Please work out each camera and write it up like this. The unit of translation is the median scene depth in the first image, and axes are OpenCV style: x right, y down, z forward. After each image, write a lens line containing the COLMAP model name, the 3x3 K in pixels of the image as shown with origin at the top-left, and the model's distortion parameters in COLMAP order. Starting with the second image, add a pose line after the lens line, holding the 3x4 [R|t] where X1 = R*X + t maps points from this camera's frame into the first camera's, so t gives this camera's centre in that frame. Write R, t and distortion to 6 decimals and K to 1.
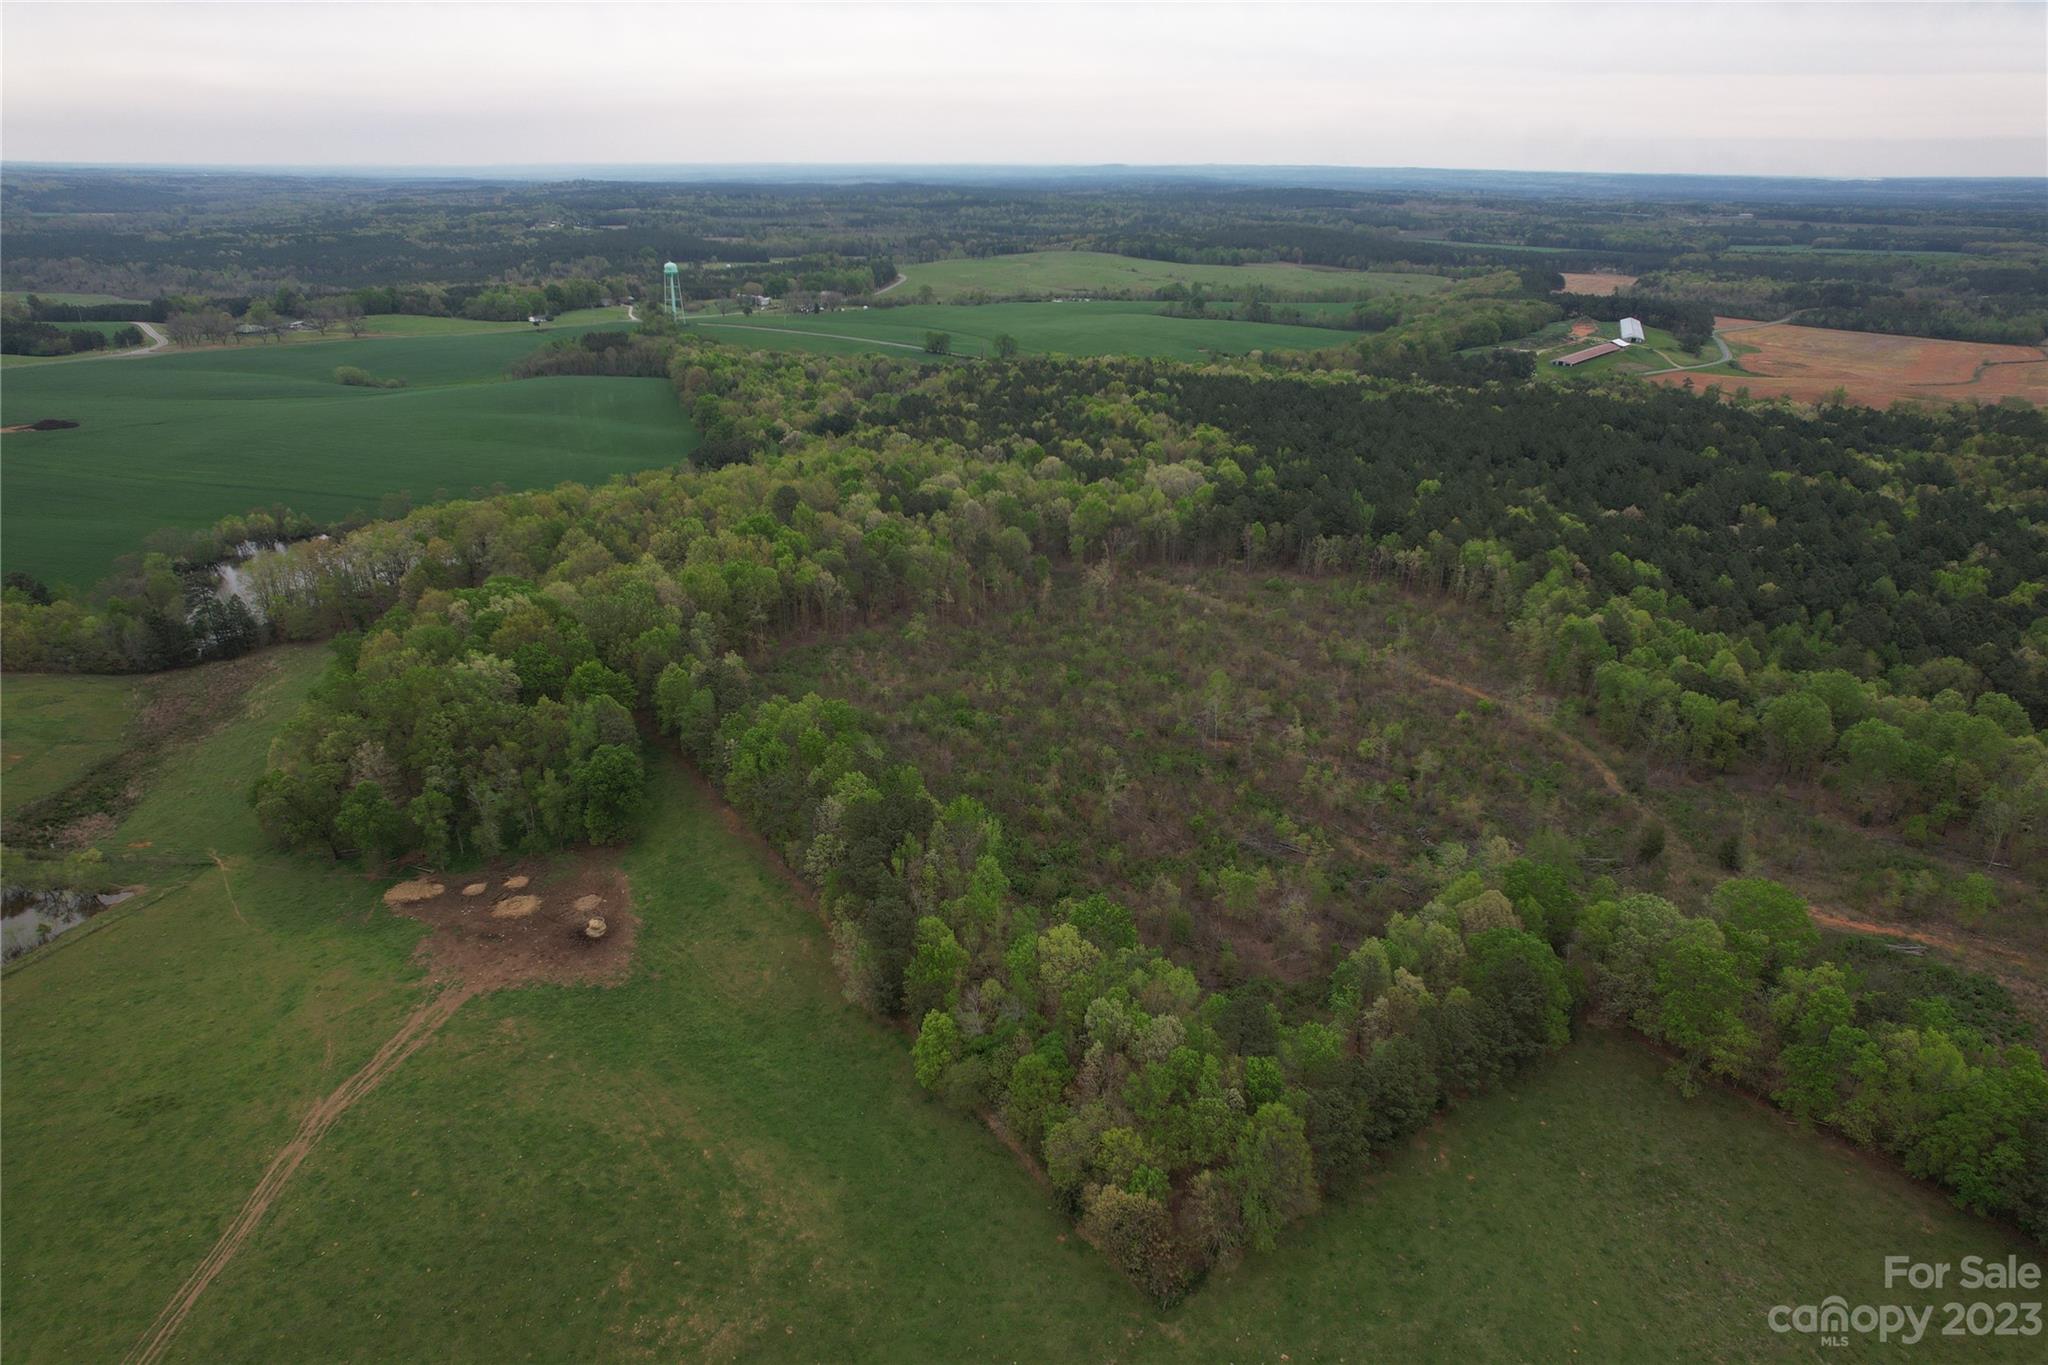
lens RADIAL K [[1317.4, 0, 1018.0], [0, 1317.4, 665.4], [0, 0, 1]] dist [-0.075384, 0.071897]
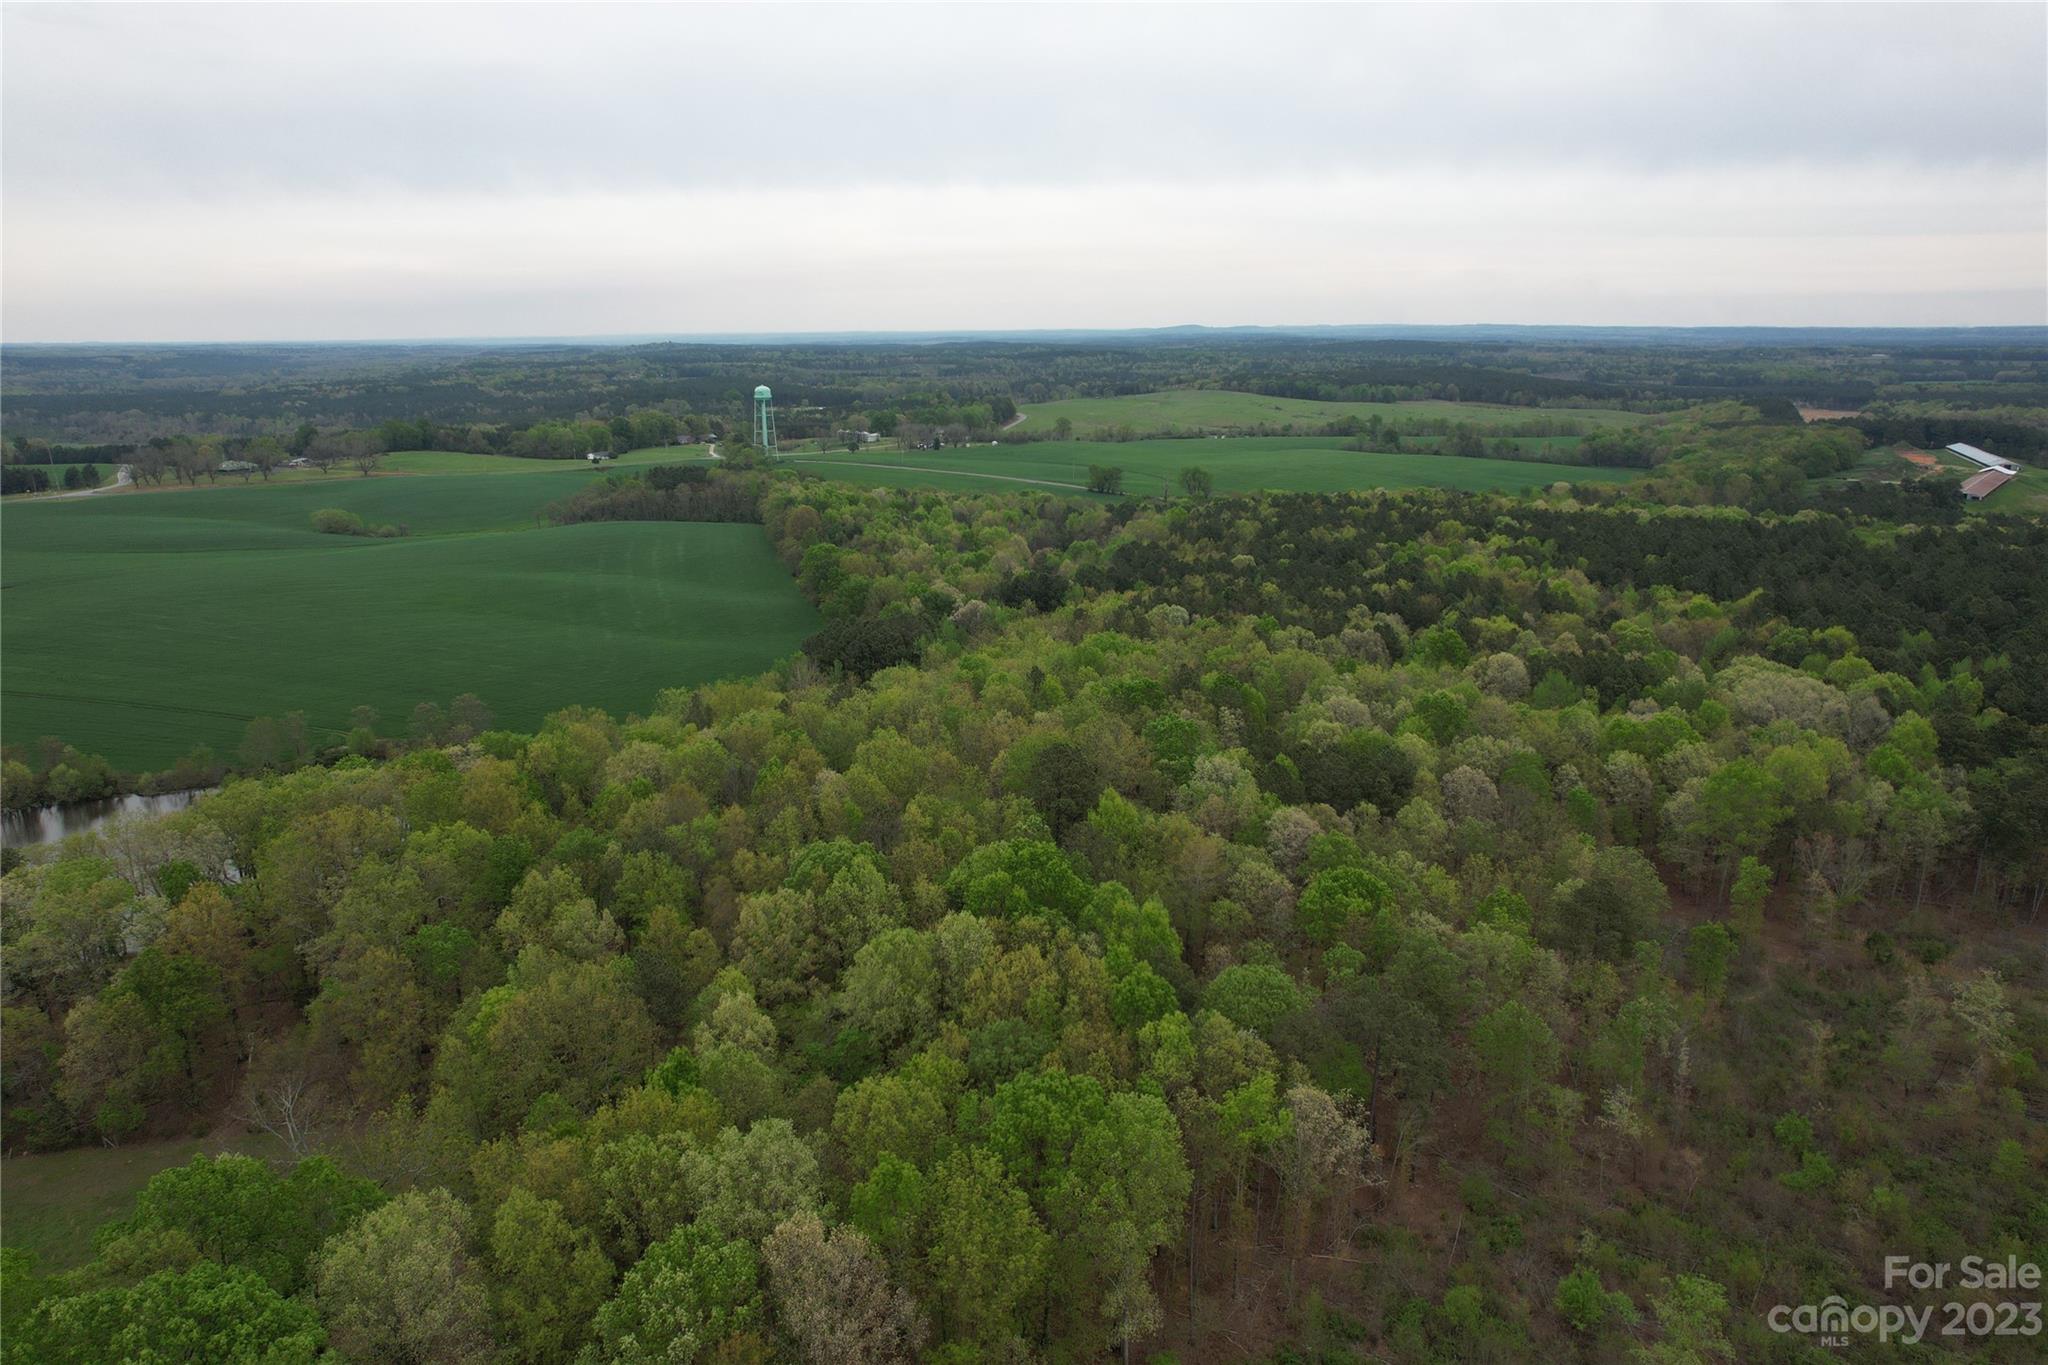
lens RADIAL K [[1317.4, 0, 1018.0], [0, 1317.4, 665.4], [0, 0, 1]] dist [-0.075384, 0.071897]
pose [[0.998538, -0.001765, -0.054019, -0.066603], [-0.004533, 0.993211, -0.116235, -0.044798], [0.053857, 0.116310, 0.991752, 0.229708]]
